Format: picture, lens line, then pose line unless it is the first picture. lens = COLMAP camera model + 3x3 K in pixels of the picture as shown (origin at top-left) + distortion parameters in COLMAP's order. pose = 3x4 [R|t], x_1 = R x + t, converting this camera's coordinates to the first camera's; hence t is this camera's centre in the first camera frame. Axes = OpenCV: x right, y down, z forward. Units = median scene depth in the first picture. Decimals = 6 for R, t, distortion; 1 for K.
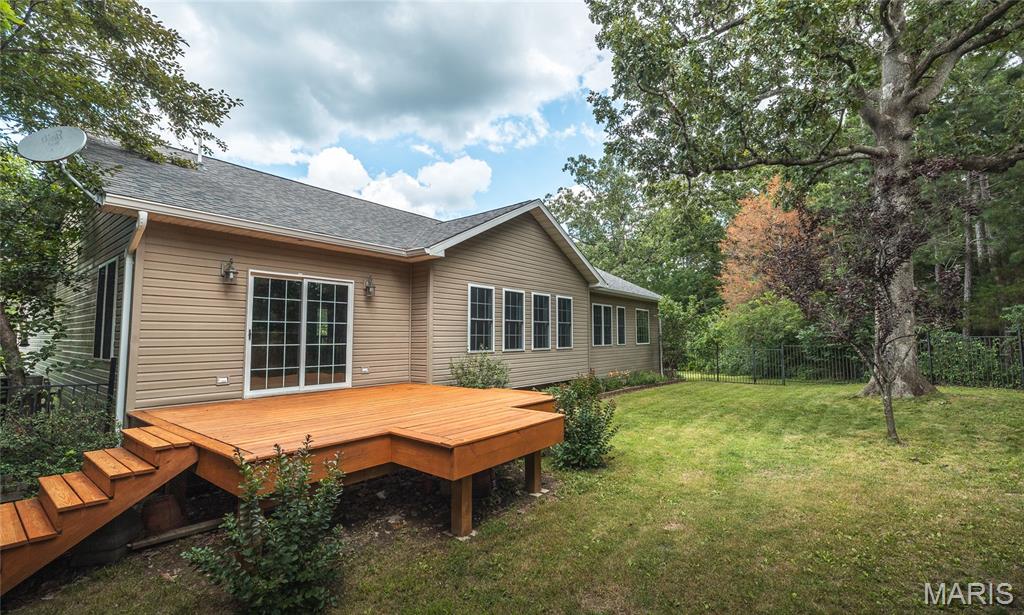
lens RADIAL K [[441.8, 0, 512.0], [0, 441.8, 307.5], [0, 0, 1]] dist [0.029176, 0.000061]
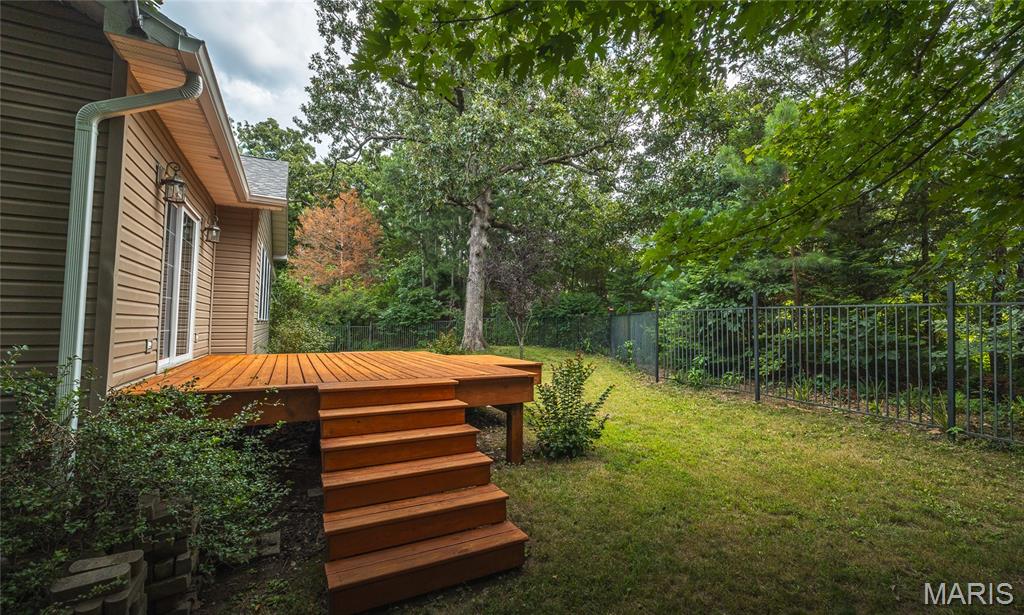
lens RADIAL K [[437.4, 0, 514.1], [0, 437.4, 313.9], [0, 0, 1]] dist [-0.000855, 0.000242]
pose [[0.403776, 0.032576, 0.914278, -0.728776], [-0.077928, 0.996958, -0.001107, 0.055634], [-0.911533, -0.070801, 0.405086, 0.192546]]
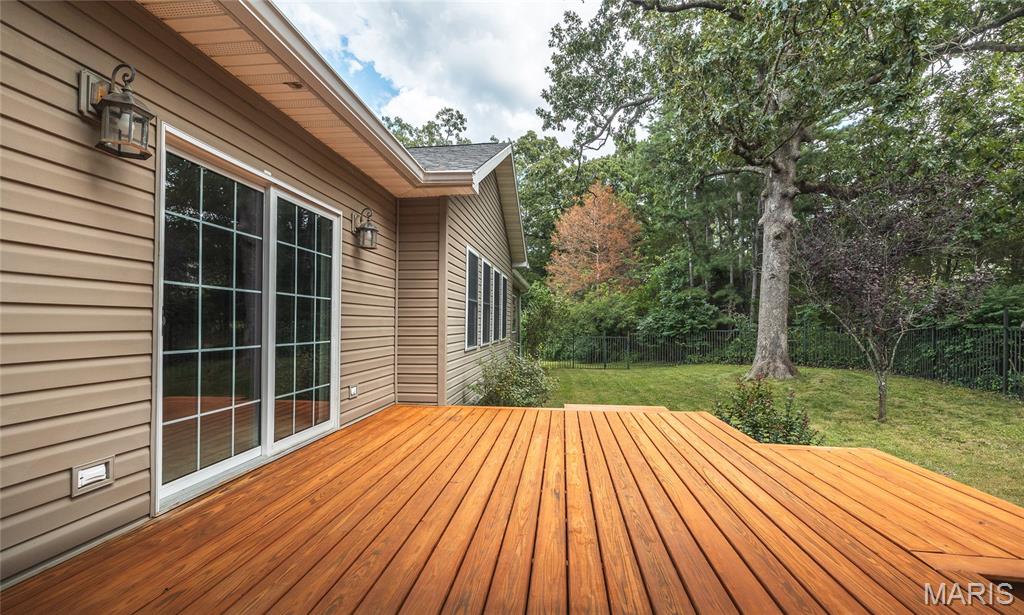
lens RADIAL K [[437.4, 0, 514.1], [0, 437.4, 313.9], [0, 0, 1]] dist [-0.000855, 0.000242]
pose [[0.842484, 0.018601, 0.538400, -0.409677], [-0.044759, 0.998365, 0.035547, 0.023808], [-0.536858, -0.054046, 0.841939, 0.440570]]
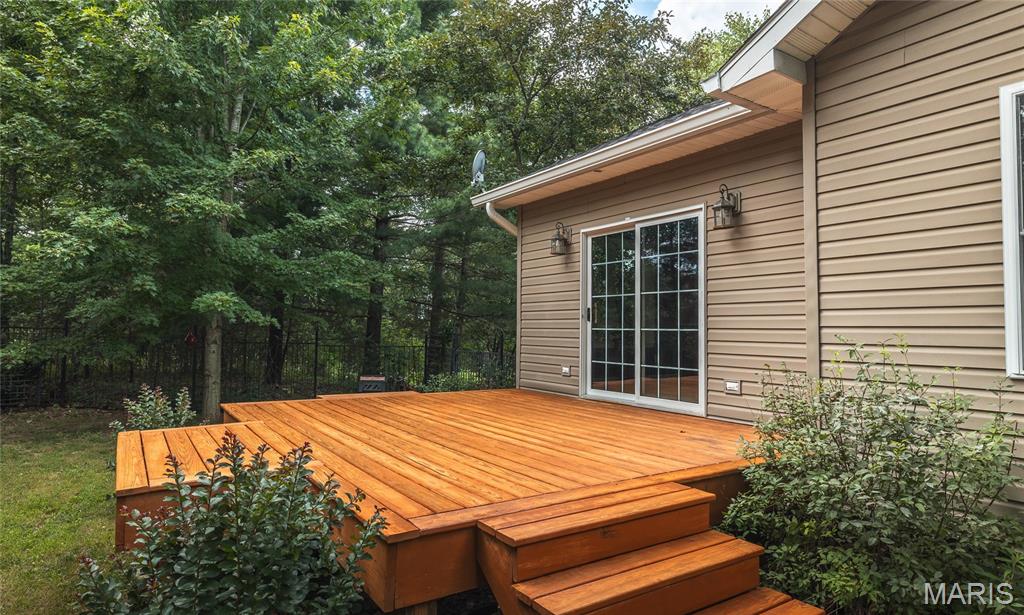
lens RADIAL K [[583.5, 0, 512.0], [0, 583.5, 307.5], [0, 0, 1]] dist [-0.004240, -0.001343]
pose [[-0.295344, -0.043190, -0.954414, 0.300527], [0.048378, 0.997020, -0.060088, 0.077267], [0.954165, -0.063920, -0.292375, 0.884790]]
